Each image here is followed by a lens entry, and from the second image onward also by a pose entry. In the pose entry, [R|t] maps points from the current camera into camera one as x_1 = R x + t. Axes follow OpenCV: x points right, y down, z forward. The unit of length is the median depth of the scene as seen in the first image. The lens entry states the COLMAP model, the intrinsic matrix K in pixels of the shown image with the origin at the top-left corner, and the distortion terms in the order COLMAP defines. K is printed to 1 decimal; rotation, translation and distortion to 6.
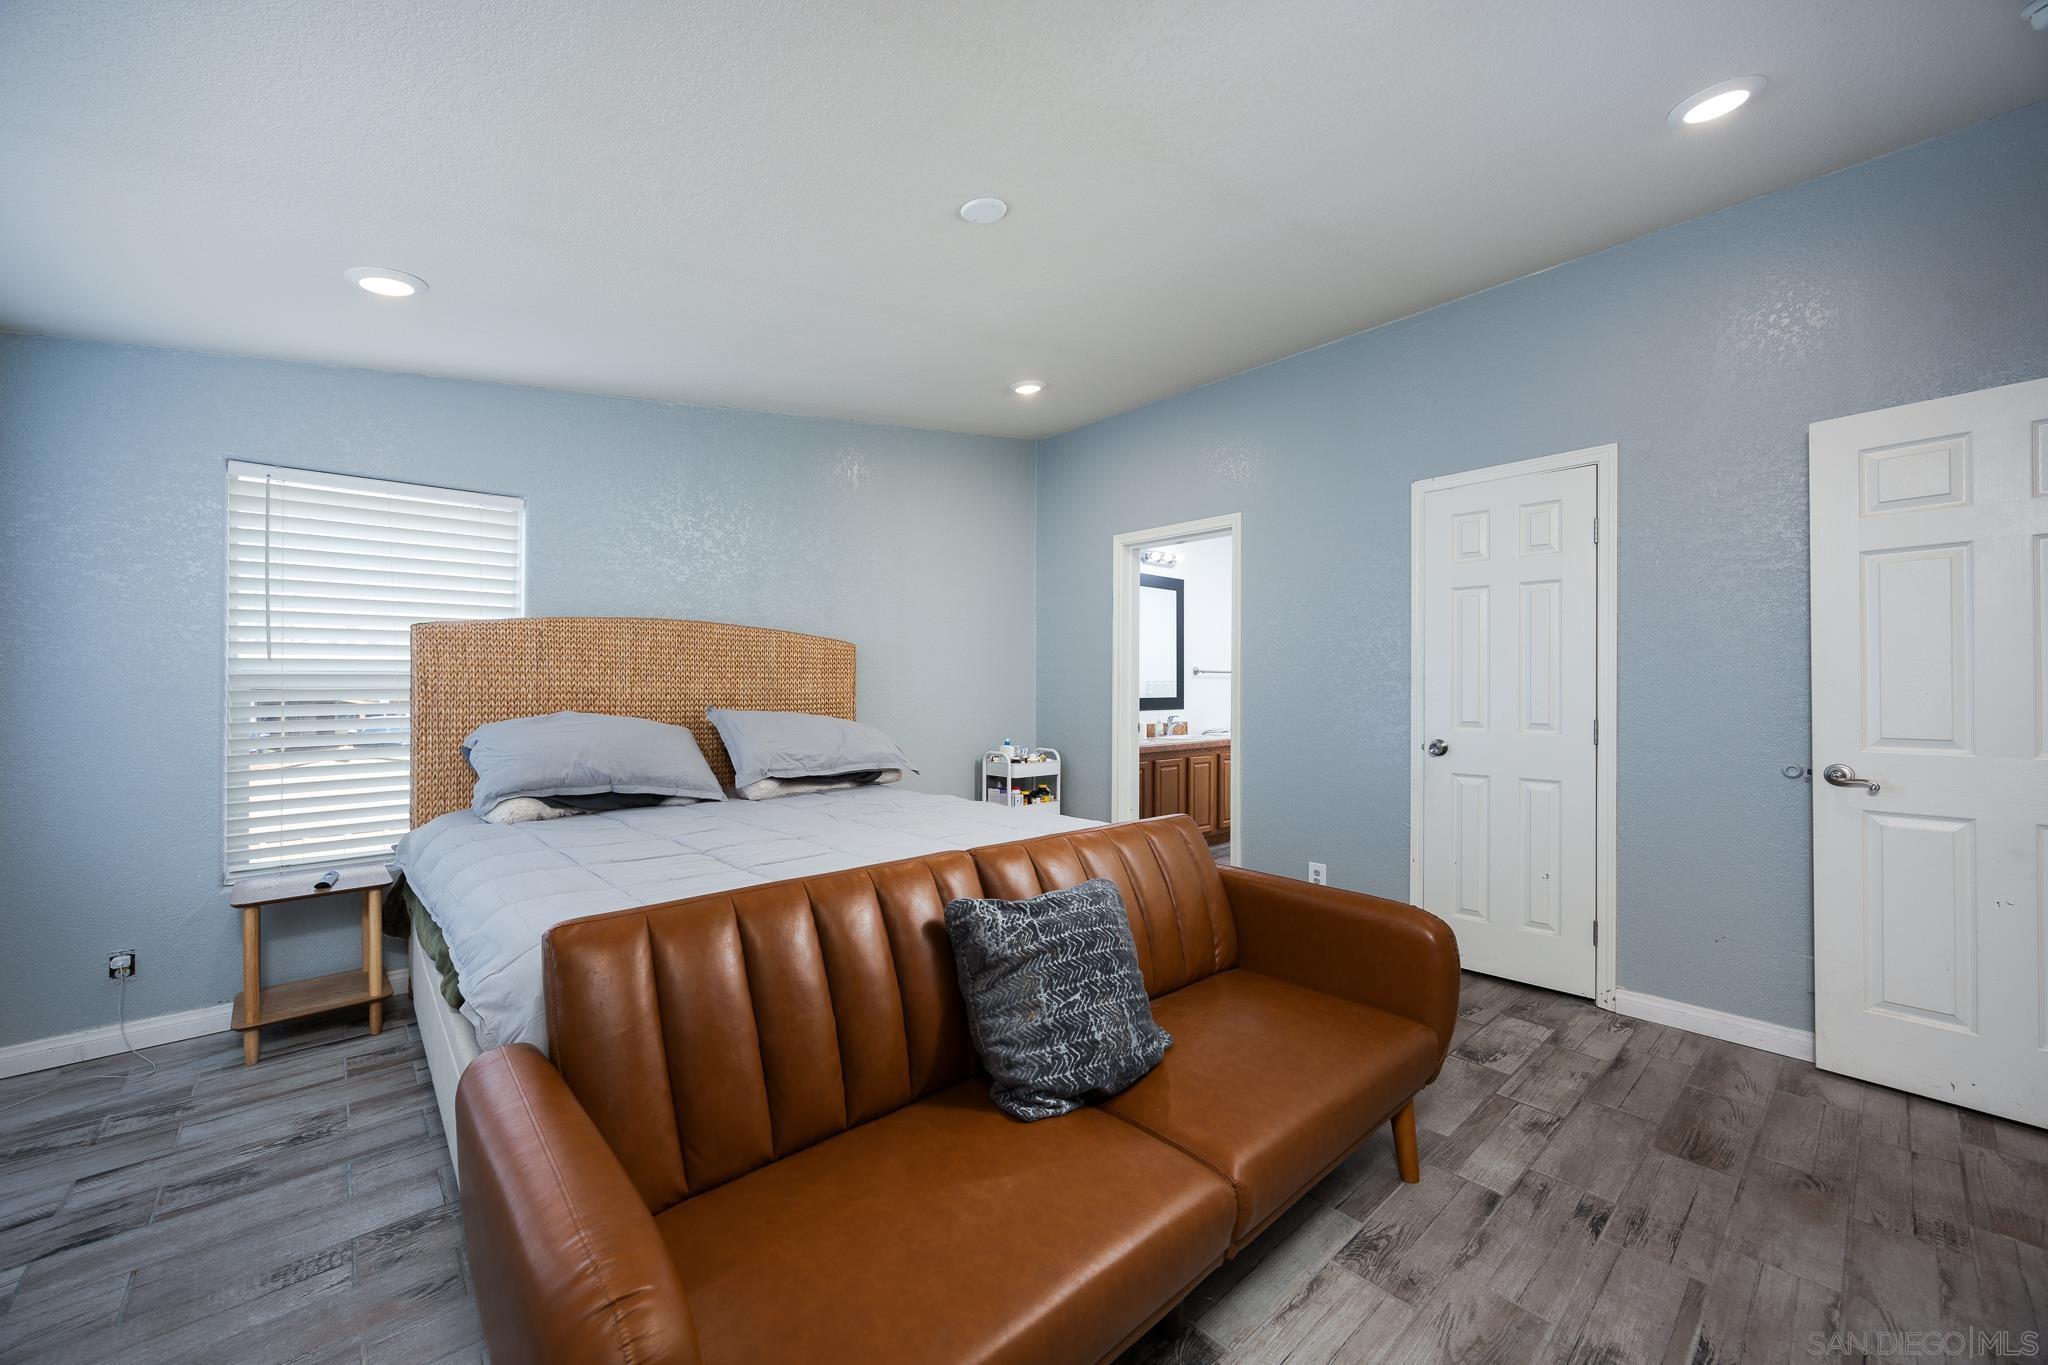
lens RADIAL K [[782.0, 0, 1031.8], [0, 782.0, 683.5], [0, 0, 1]] dist [-0.003351, 0.000246]
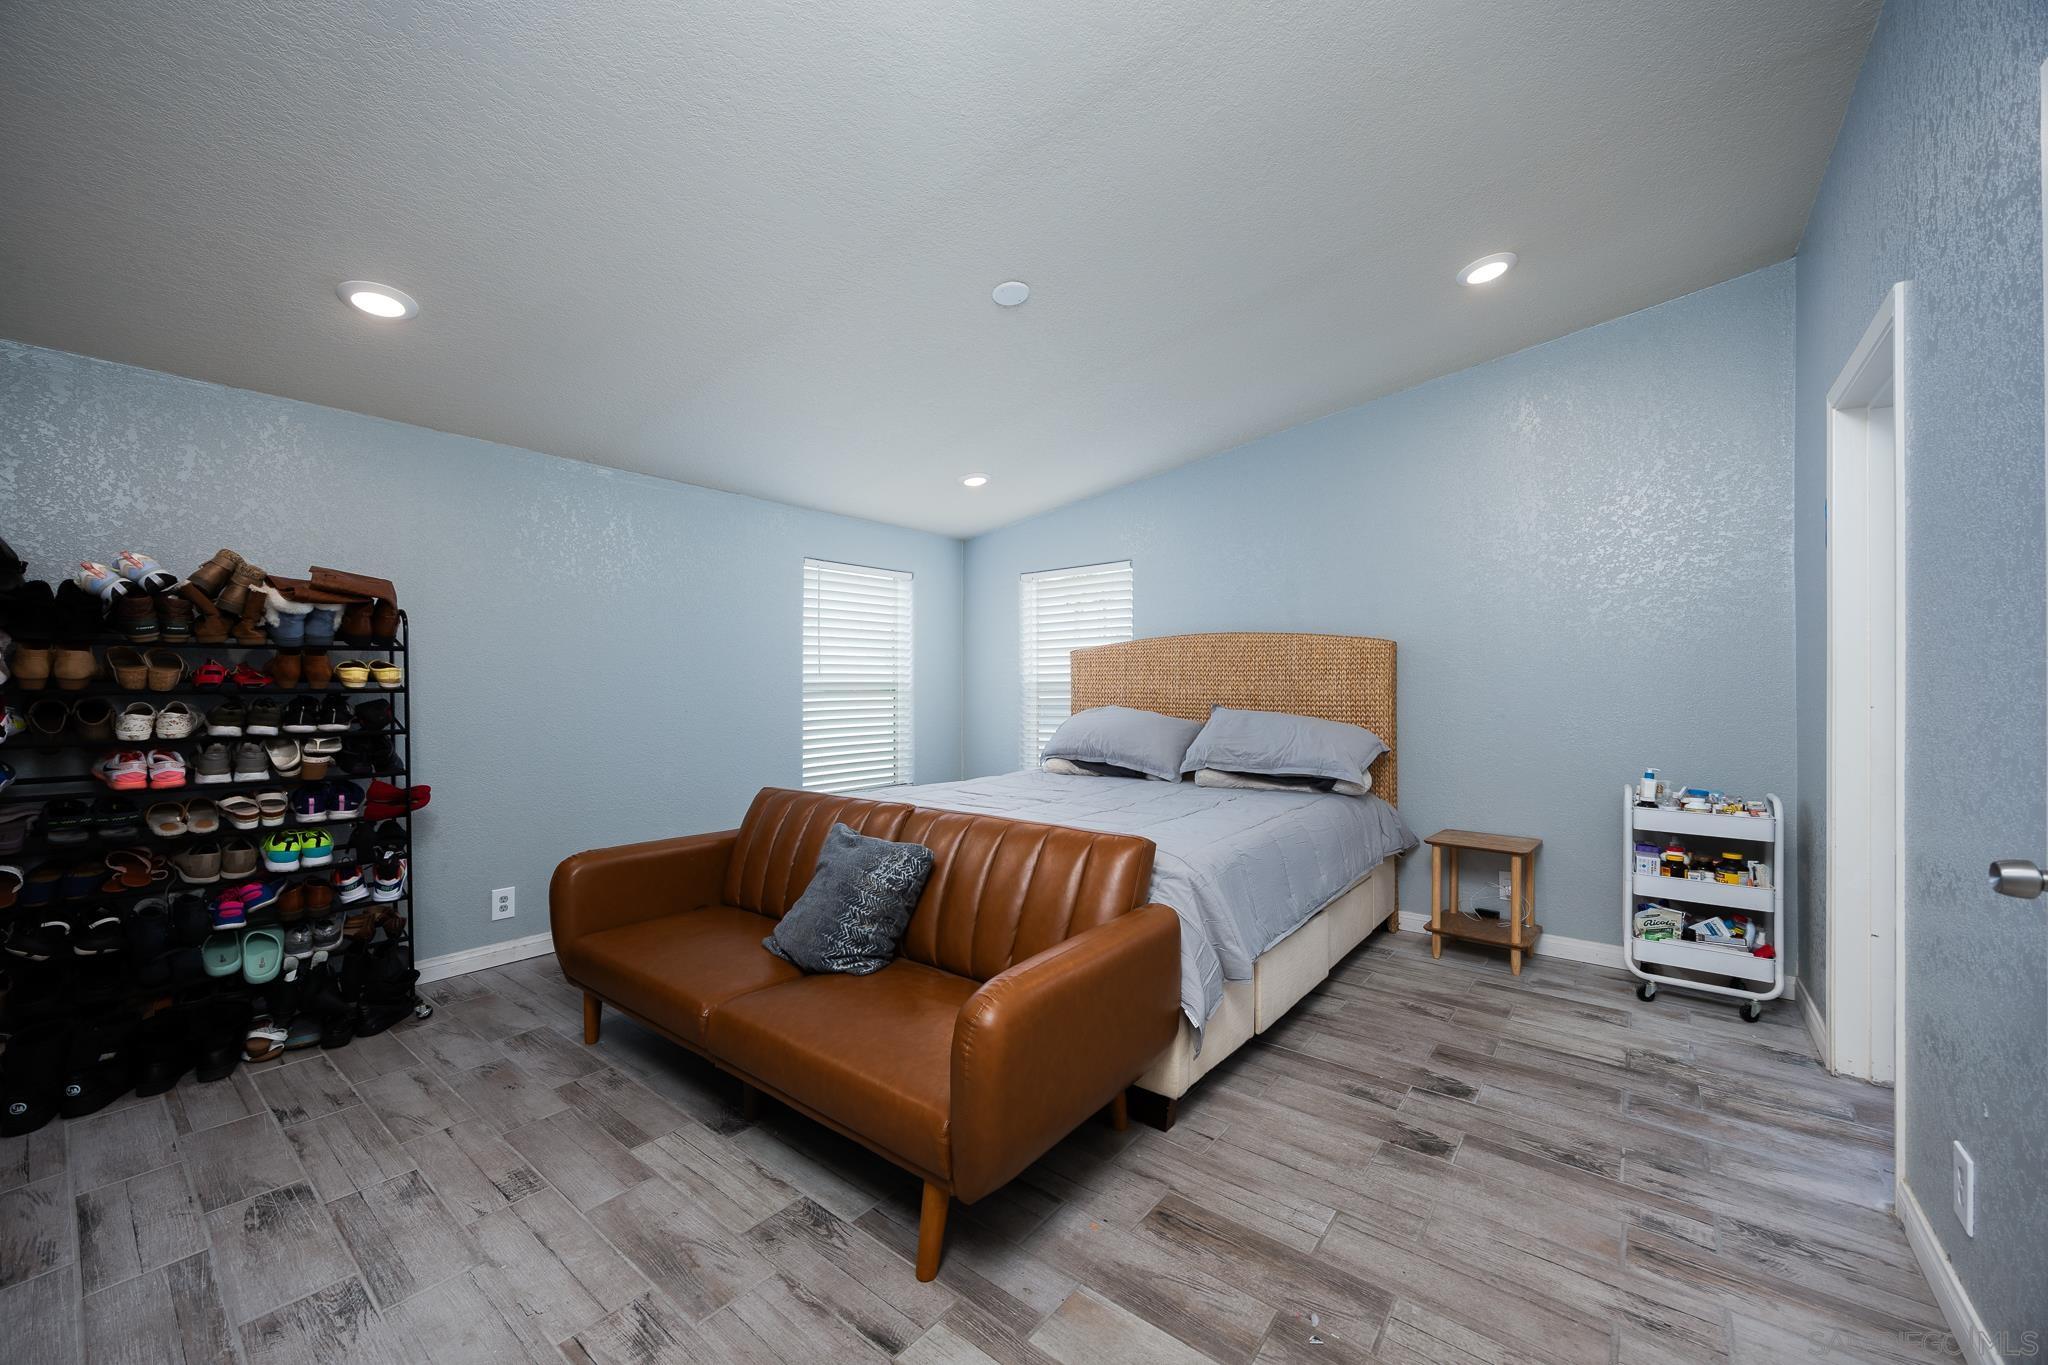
lens RADIAL K [[782.0, 0, 1010.3], [0, 782.0, 681.2], [0, 0, 1]] dist [-0.003351, 0.000246]
pose [[0.152019, -0.010367, -0.988323, 0.834977], [0.006035, 0.999936, -0.009561, 0.002948], [0.988359, -0.004511, 0.152072, 0.604049]]
